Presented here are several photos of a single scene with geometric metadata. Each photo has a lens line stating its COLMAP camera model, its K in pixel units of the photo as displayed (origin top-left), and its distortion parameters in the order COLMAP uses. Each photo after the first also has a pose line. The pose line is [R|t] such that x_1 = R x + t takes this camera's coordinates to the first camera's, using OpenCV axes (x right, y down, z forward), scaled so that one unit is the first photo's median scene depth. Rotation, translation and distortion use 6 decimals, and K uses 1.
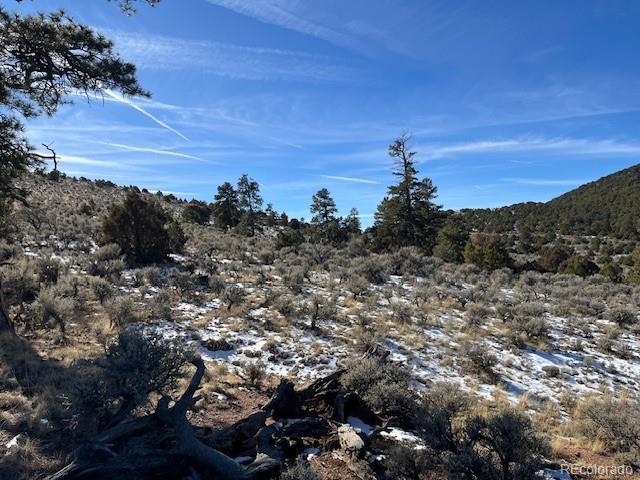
lens RADIAL K [[469.6, 0, 318.6], [0, 469.6, 240.3], [0, 0, 1]] dist [0.071683, -0.094297]
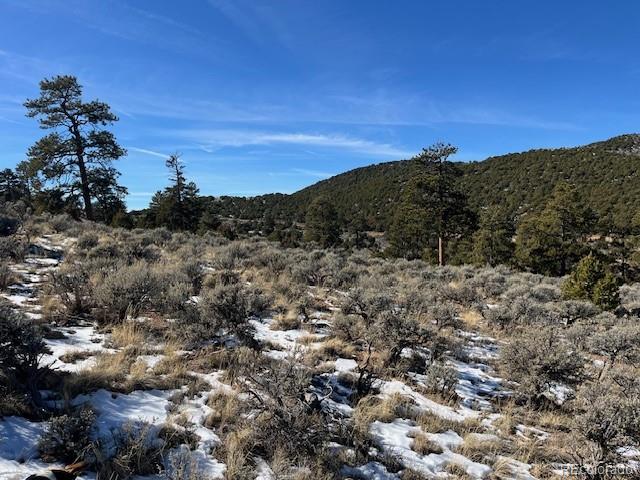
lens RADIAL K [[469.6, 0, 318.6], [0, 469.6, 240.3], [0, 0, 1]] dist [0.071683, -0.094297]
pose [[0.879725, 0.009022, 0.475398, -0.889113], [-0.026310, 0.999212, 0.029724, -0.072820], [-0.474755, -0.038657, 0.879269, -3.536978]]
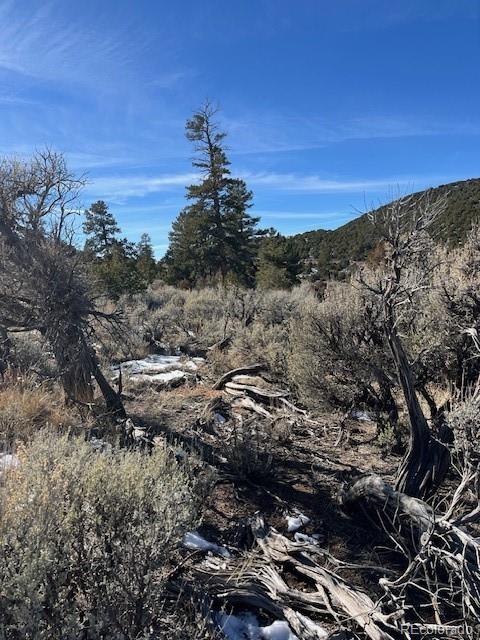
lens RADIAL K [[469.6, 0, 240.0], [0, 469.6, 320.0], [0, 0, 1]] dist [0.071683, -0.094297]
pose [[0.964795, -0.049101, 0.258380, 0.263986], [0.022369, 0.994178, 0.105403, 0.056274], [-0.262051, -0.095913, 0.960276, 2.247624]]
